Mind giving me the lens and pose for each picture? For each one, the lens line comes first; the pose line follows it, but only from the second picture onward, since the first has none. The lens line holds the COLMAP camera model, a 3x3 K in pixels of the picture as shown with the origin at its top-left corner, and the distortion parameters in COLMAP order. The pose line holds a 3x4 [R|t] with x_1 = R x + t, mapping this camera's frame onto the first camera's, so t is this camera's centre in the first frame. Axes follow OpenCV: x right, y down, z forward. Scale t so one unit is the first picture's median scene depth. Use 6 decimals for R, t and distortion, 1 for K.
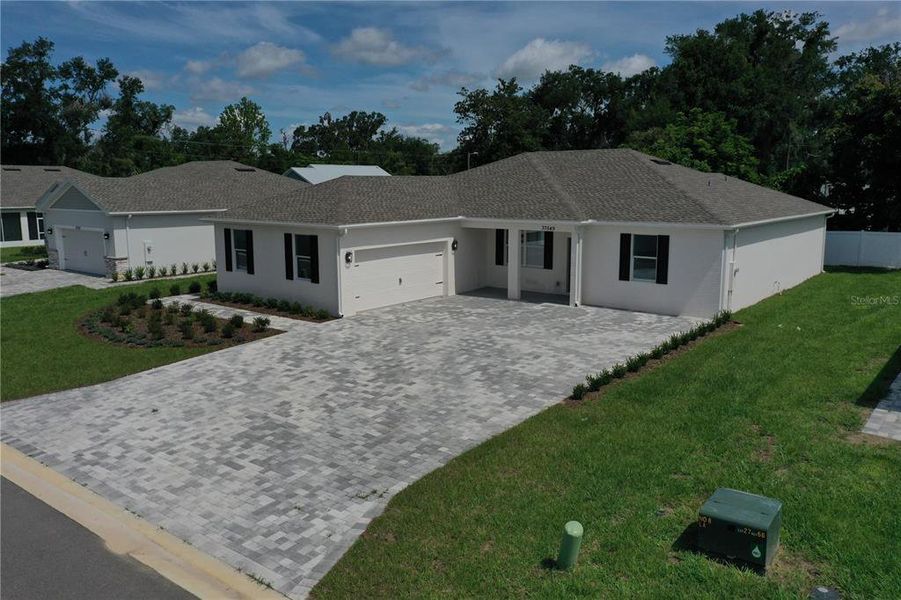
lens RADIAL K [[725.4, 0, 450.6], [0, 725.4, 300.5], [0, 0, 1]] dist [-0.000822, 0.019637]
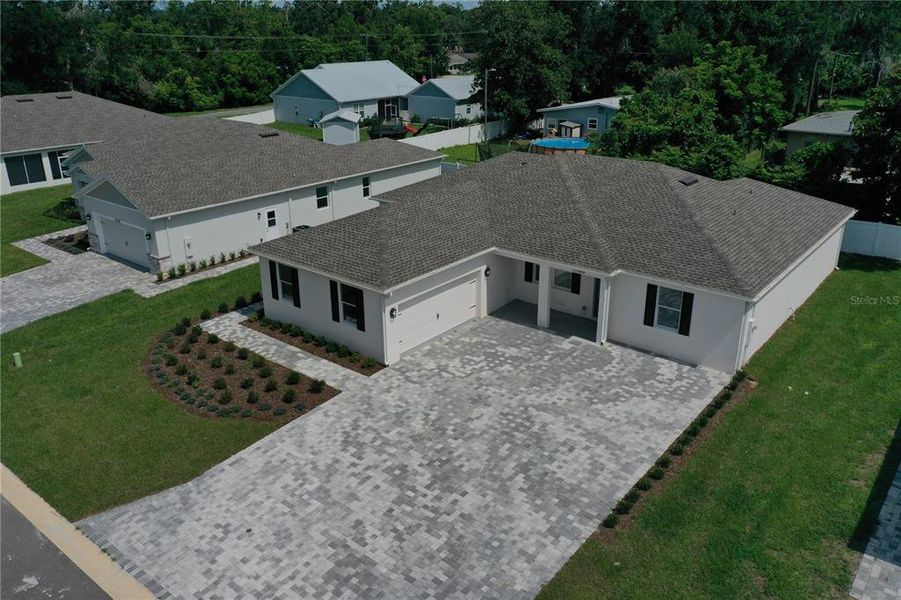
lens RADIAL K [[725.4, 0, 449.7], [0, 725.4, 301.2], [0, 0, 1]] dist [-0.000822, 0.019637]
pose [[0.999973, 0.000175, -0.007301, -0.046653], [0.001354, 0.977955, 0.208812, -0.287948], [0.007176, -0.208816, 0.977929, -0.043525]]
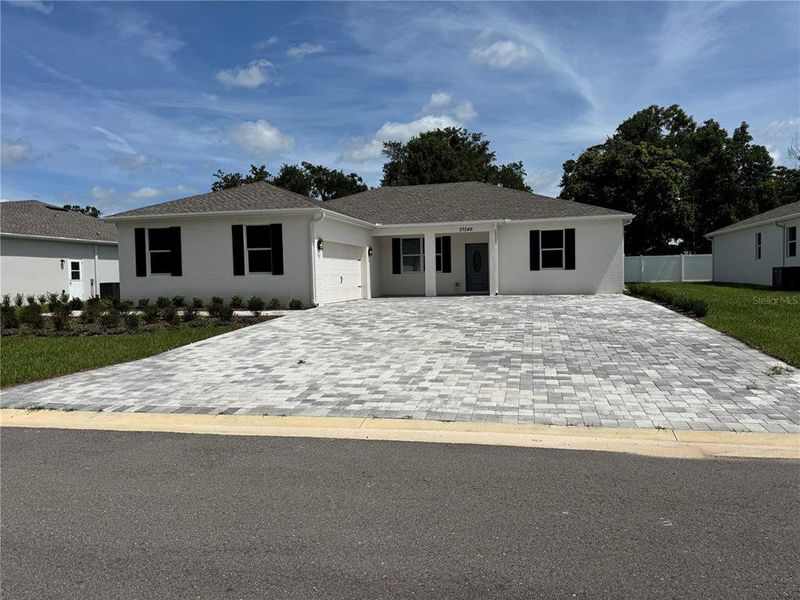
lens RADIAL K [[565.8, 0, 398.2], [0, 565.8, 291.0], [0, 0, 1]] dist [0.051578, -0.068877]
pose [[0.904674, -0.024471, 0.425400, -0.353861], [0.084537, 0.988812, -0.122898, 0.099265], [-0.417634, 0.147145, 0.896622, 0.275586]]
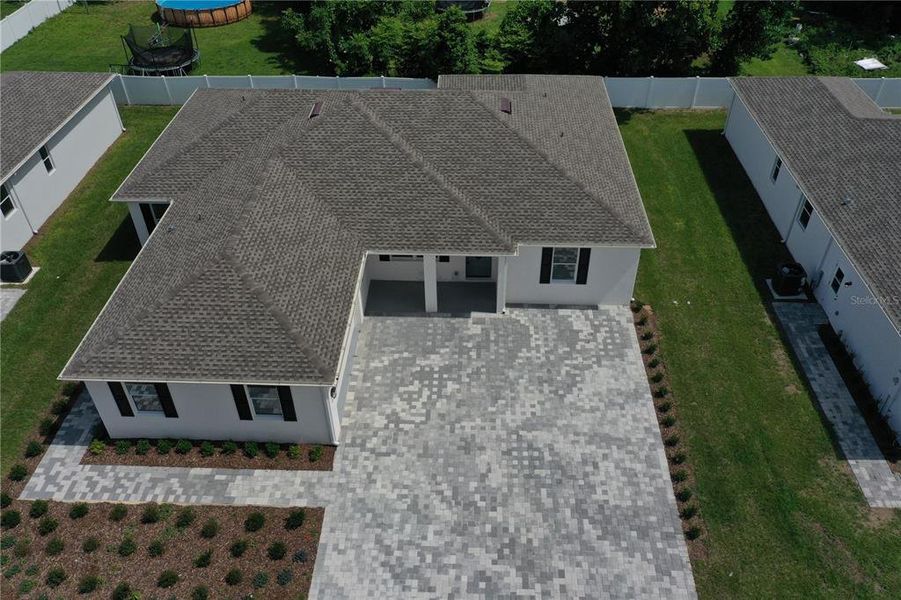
lens RADIAL K [[725.4, 0, 460.1], [0, 725.4, 299.3], [0, 0, 1]] dist [-0.000822, 0.019637]
pose [[0.801404, -0.378922, 0.462785, -0.369633], [0.100893, 0.848281, 0.519846, -0.581289], [-0.589553, -0.369915, 0.718046, 0.294242]]
